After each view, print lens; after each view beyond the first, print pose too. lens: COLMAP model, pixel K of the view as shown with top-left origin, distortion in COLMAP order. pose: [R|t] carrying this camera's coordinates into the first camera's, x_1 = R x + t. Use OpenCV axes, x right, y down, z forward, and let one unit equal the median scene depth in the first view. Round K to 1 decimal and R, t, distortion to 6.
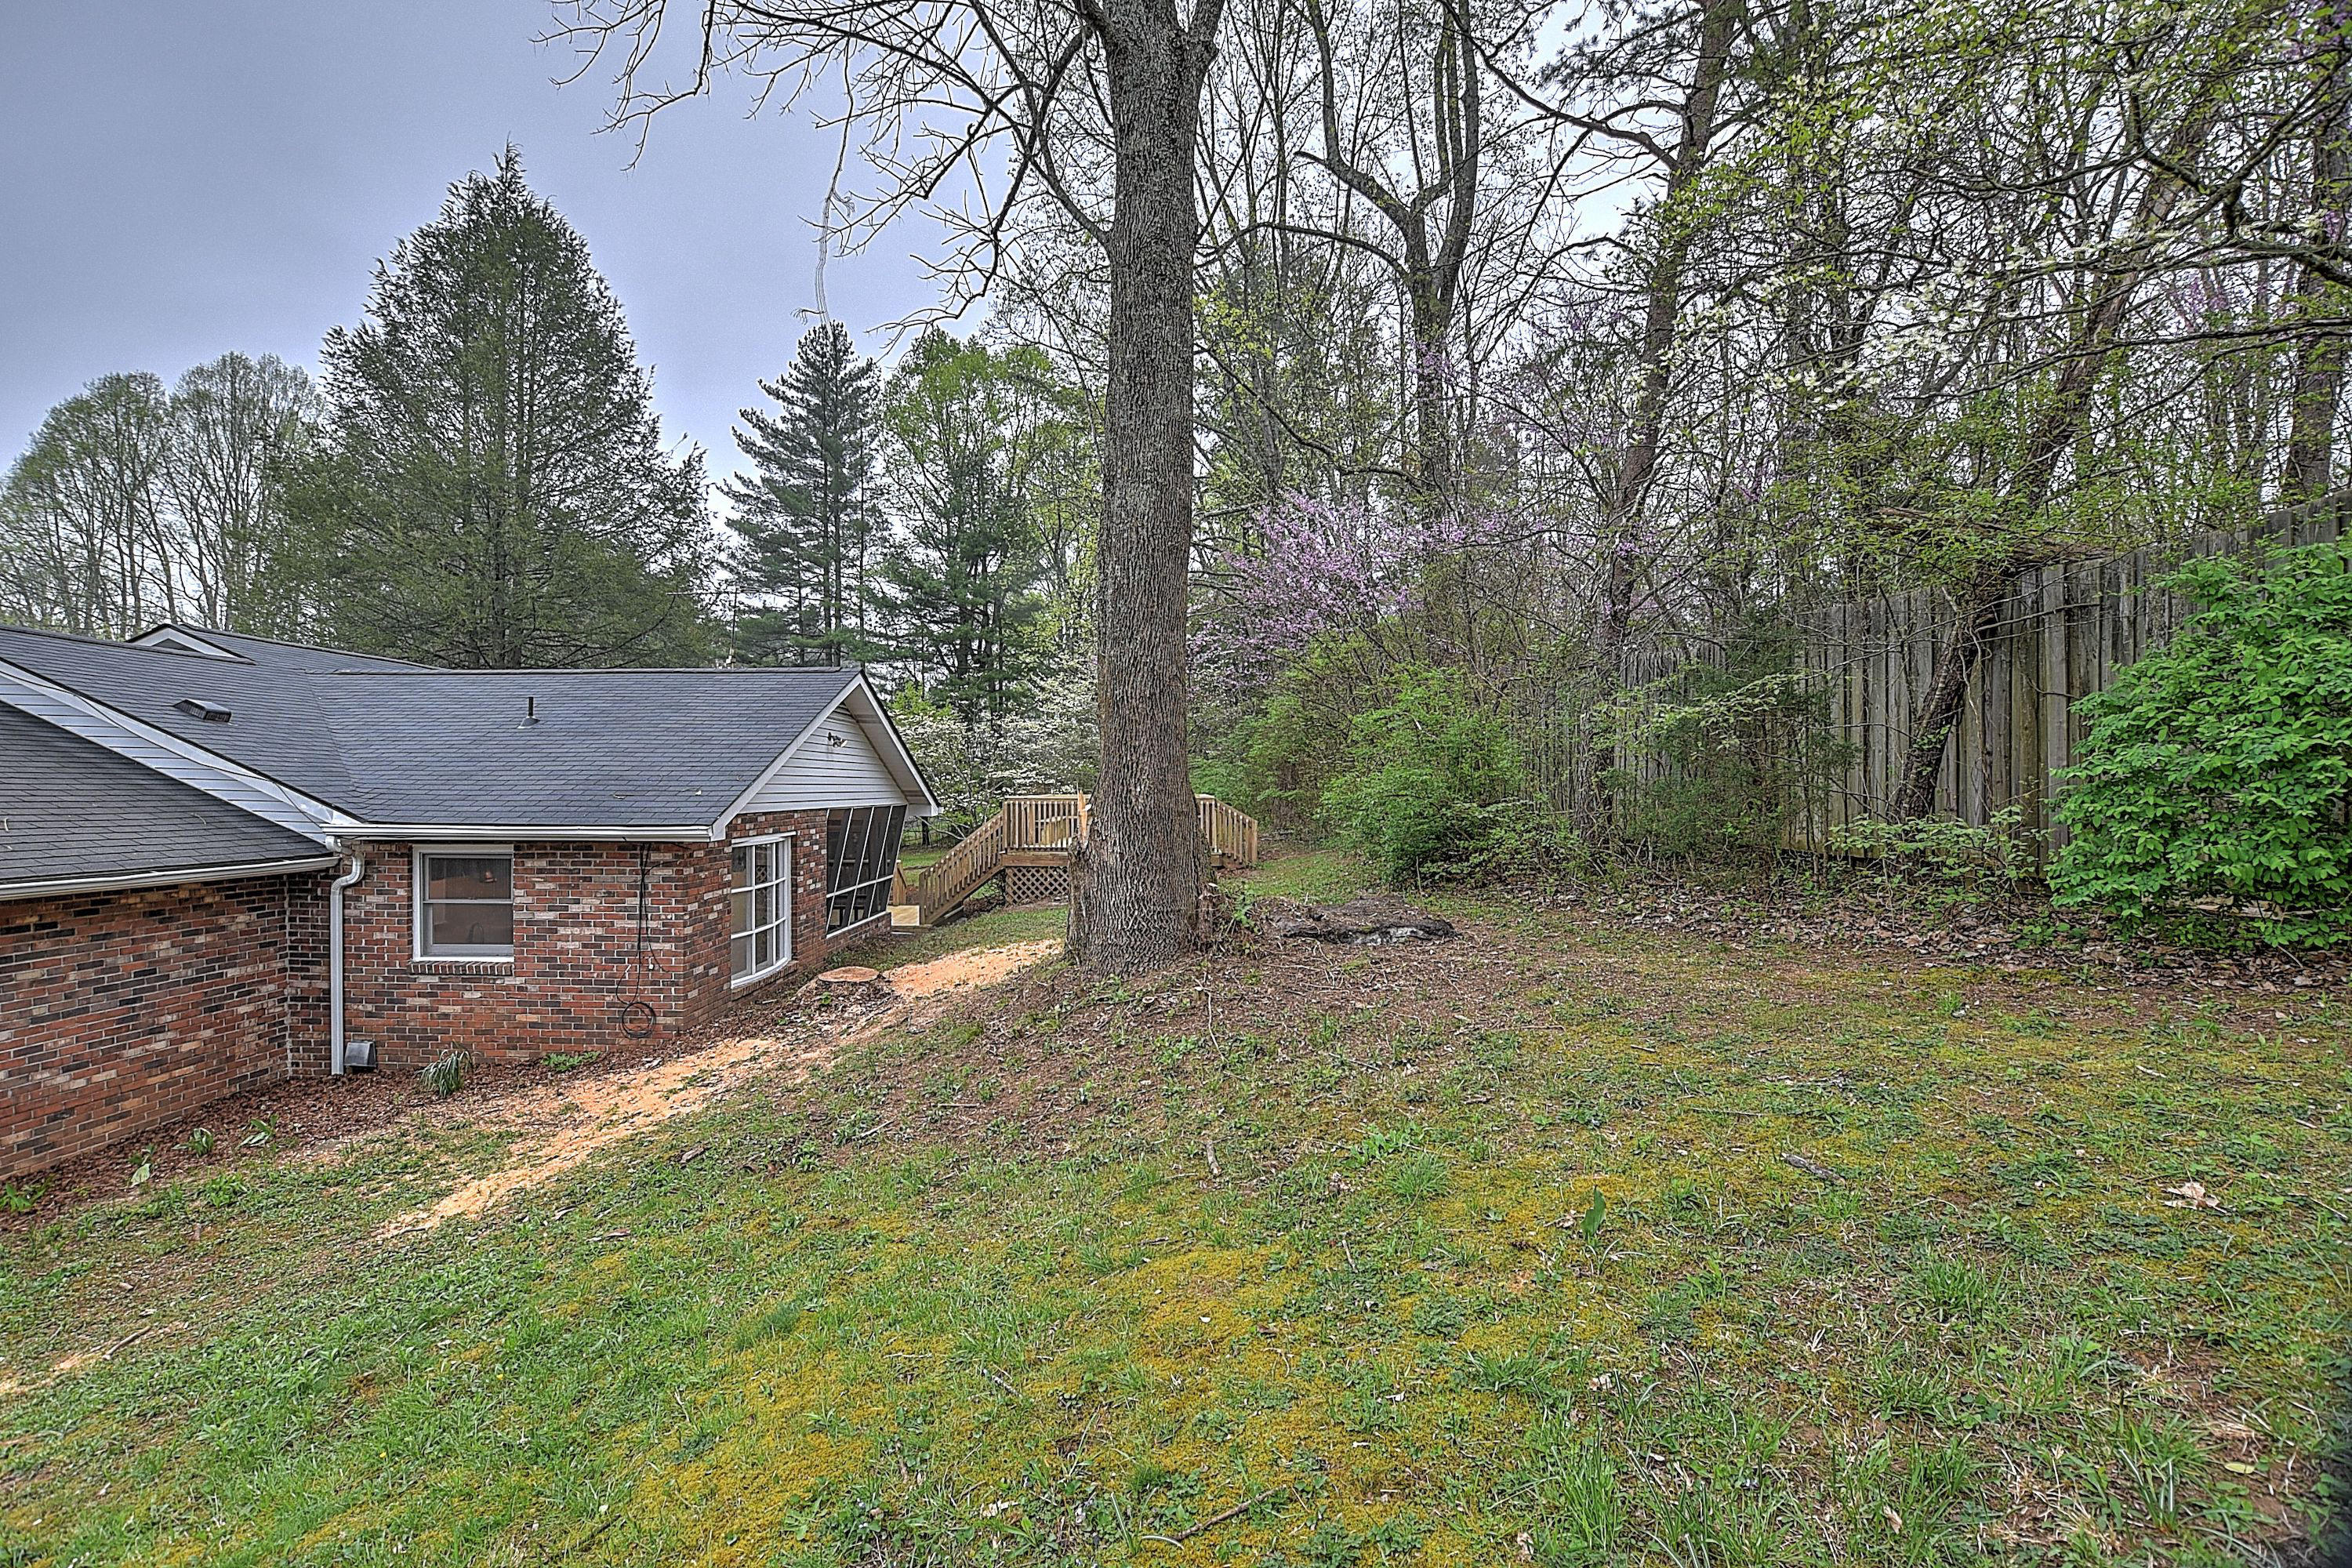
lens RADIAL K [[1053.1, 0, 1172.6], [0, 1053.1, 791.6], [0, 0, 1]] dist [-0.034138, 0.005131]
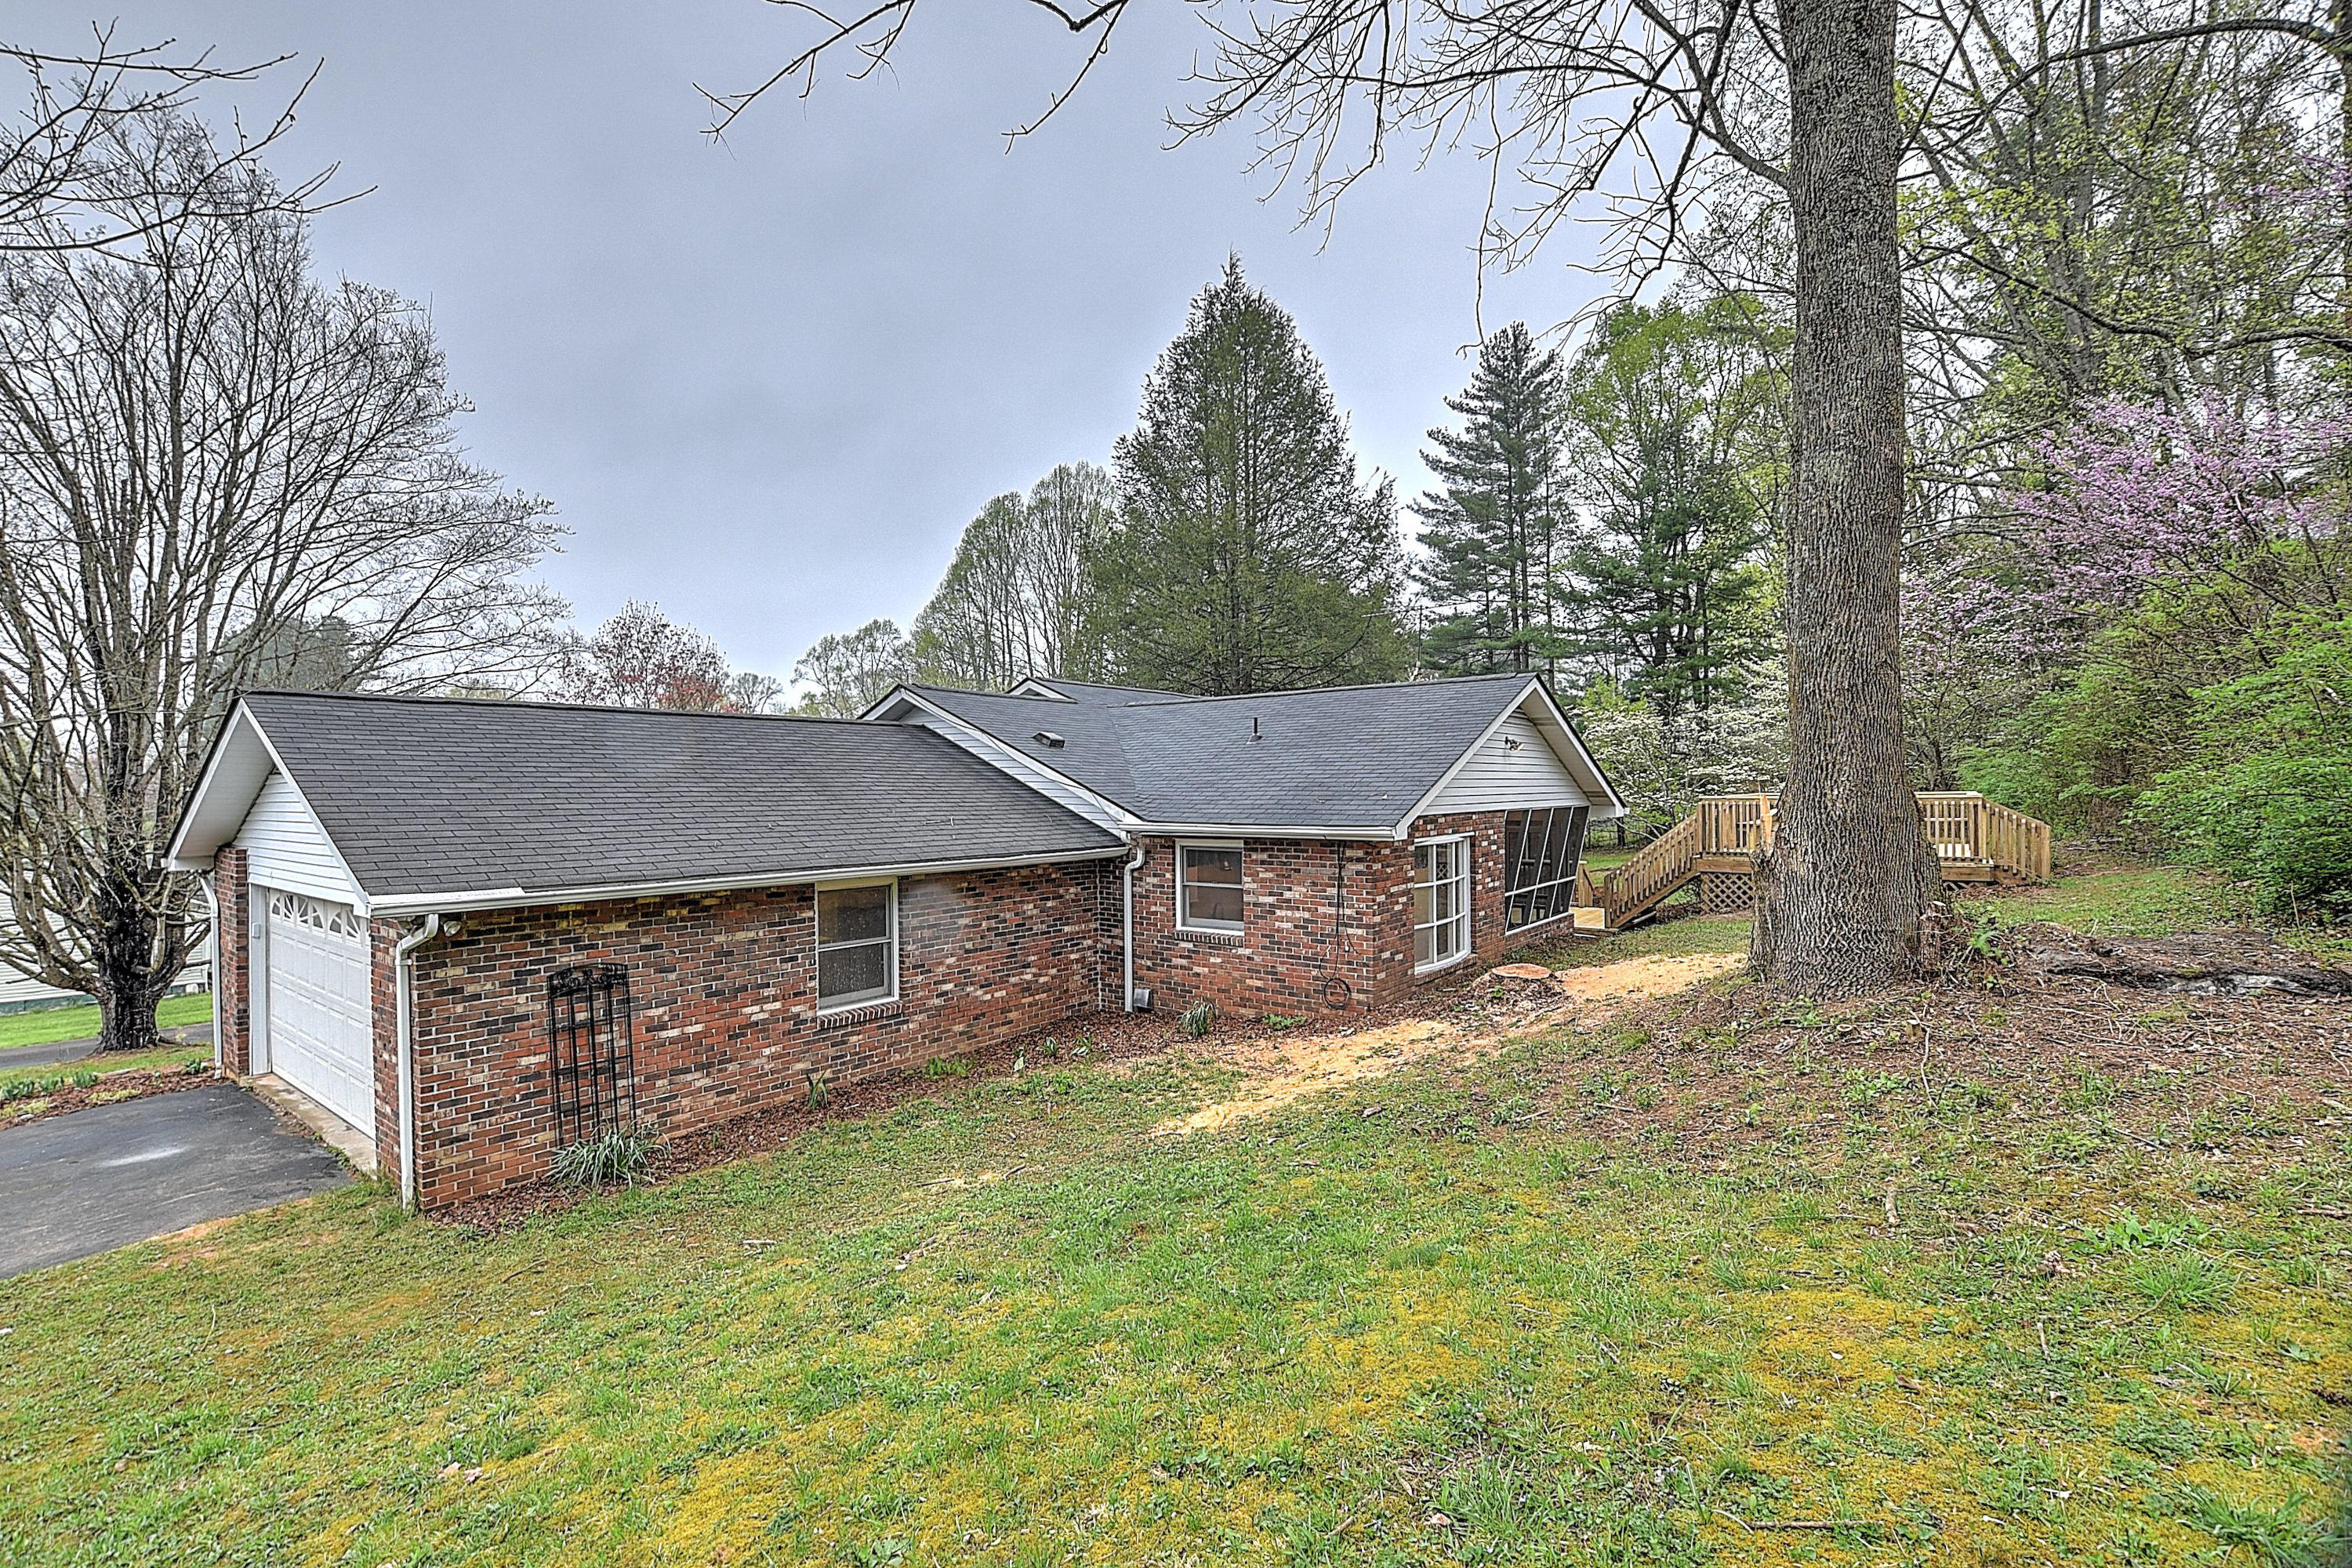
lens RADIAL K [[1053.1, 0, 1128.0], [0, 1053.1, 788.8], [0, 0, 1]] dist [-0.034138, 0.005131]
pose [[0.776096, -0.010472, -0.630528, 0.040449], [0.010874, 0.999936, -0.003223, -0.006524], [0.630521, -0.004355, 0.776160, -0.045593]]
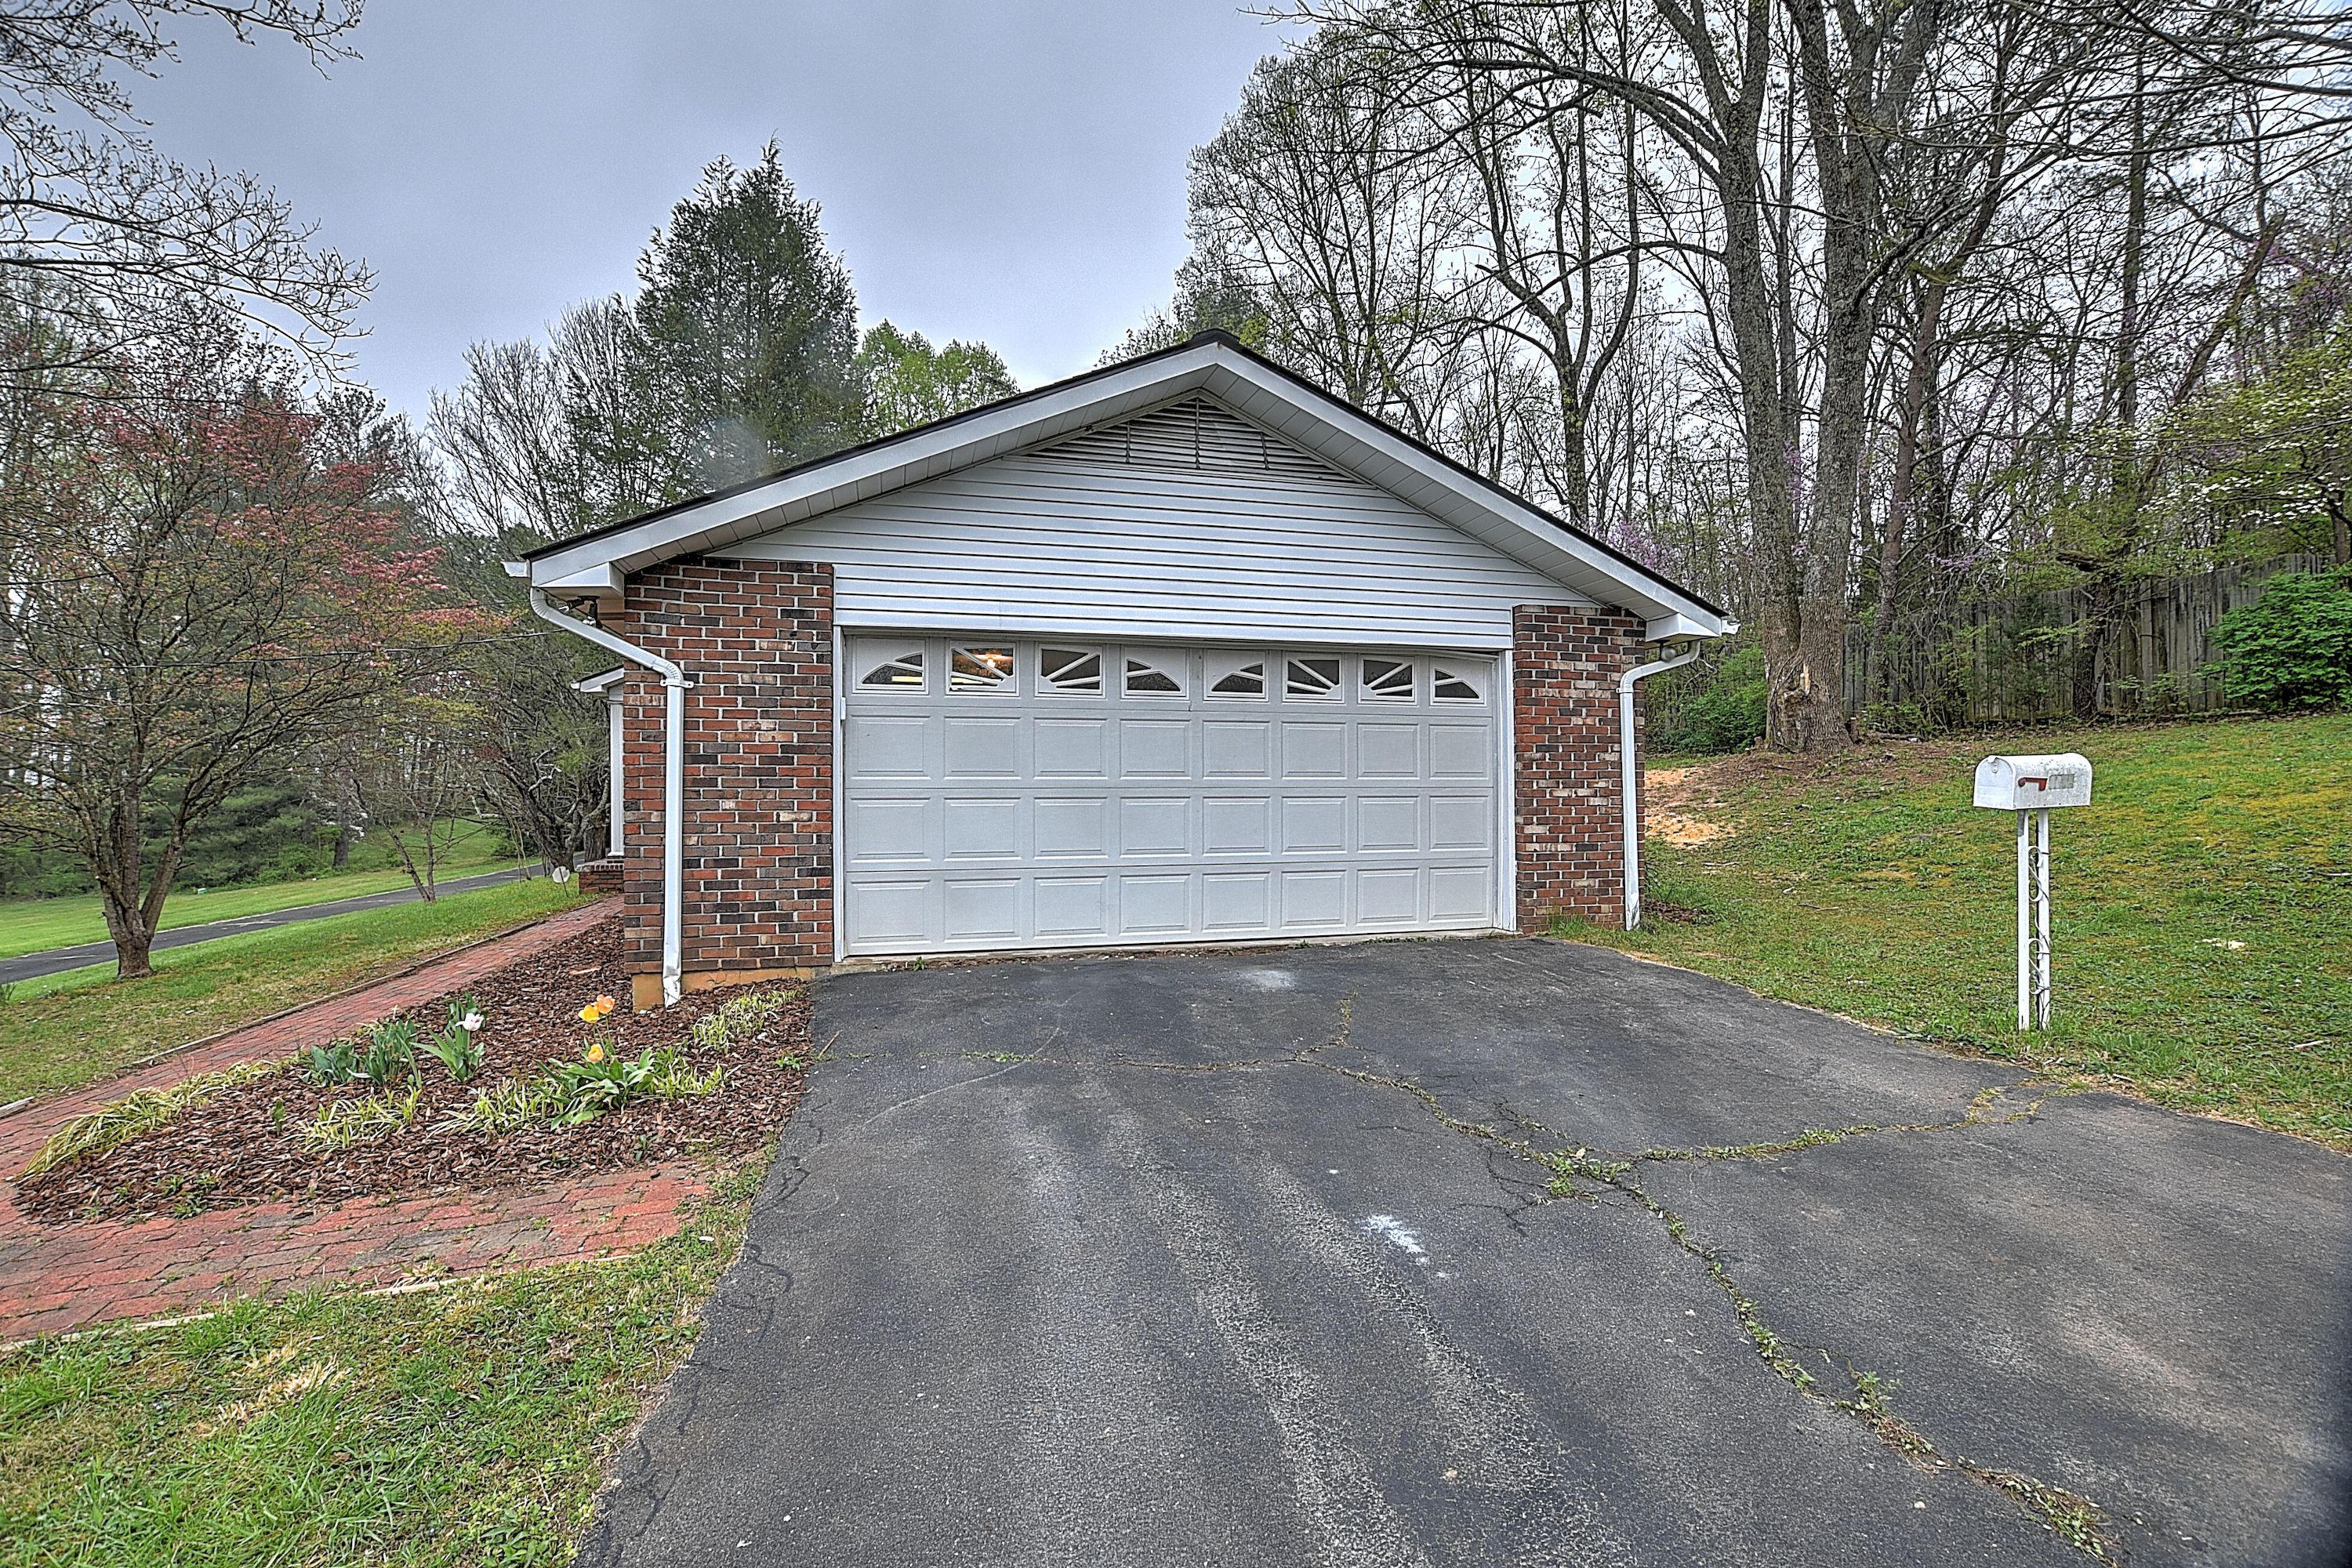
lens RADIAL K [[1053.1, 0, 1184.0], [0, 1053.1, 785.6], [0, 0, 1]] dist [-0.034138, 0.005131]
pose [[0.962305, -0.004408, 0.271936, -1.300511], [0.006031, 0.999969, -0.005132, 0.169306], [-0.271905, 0.006579, 0.962302, -0.446788]]
